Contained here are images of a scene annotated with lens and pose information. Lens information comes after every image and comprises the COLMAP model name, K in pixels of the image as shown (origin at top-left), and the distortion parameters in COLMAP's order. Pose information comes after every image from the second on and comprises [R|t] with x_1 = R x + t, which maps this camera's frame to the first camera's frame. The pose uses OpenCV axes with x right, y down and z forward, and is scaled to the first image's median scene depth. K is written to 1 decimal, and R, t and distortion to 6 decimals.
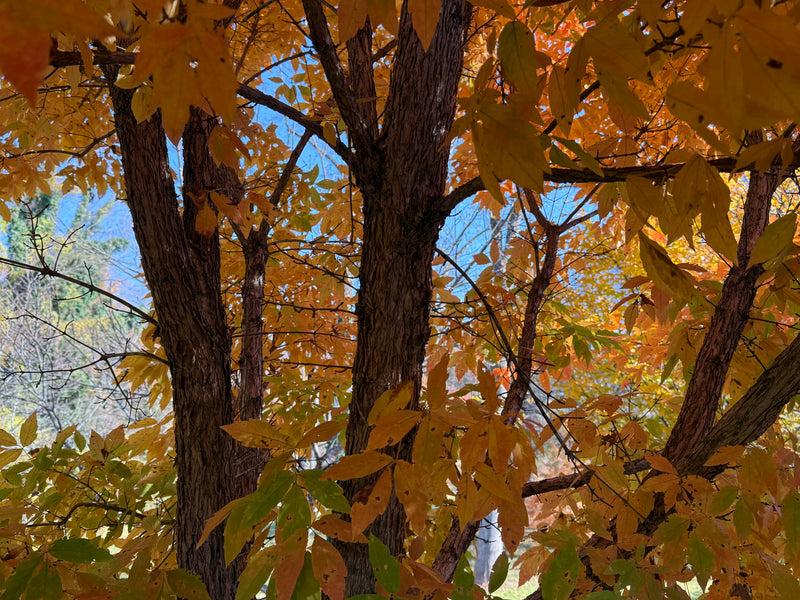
lens RADIAL K [[702.7, 0, 400.0], [0, 702.7, 300.0], [0, 0, 1]] dist [0.058601, -0.159636]
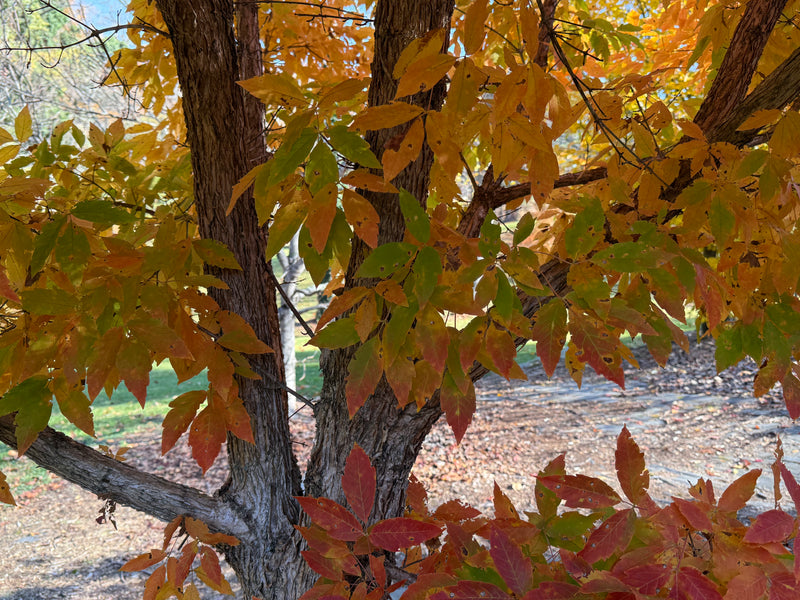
lens RADIAL K [[702.7, 0, 400.0], [0, 702.7, 300.0], [0, 0, 1]] dist [0.058601, -0.159636]
pose [[0.999819, -0.004932, 0.018399, -0.049317], [-0.001794, 0.937232, 0.348701, 0.108013], [-0.018964, -0.348671, 0.937053, 0.014300]]
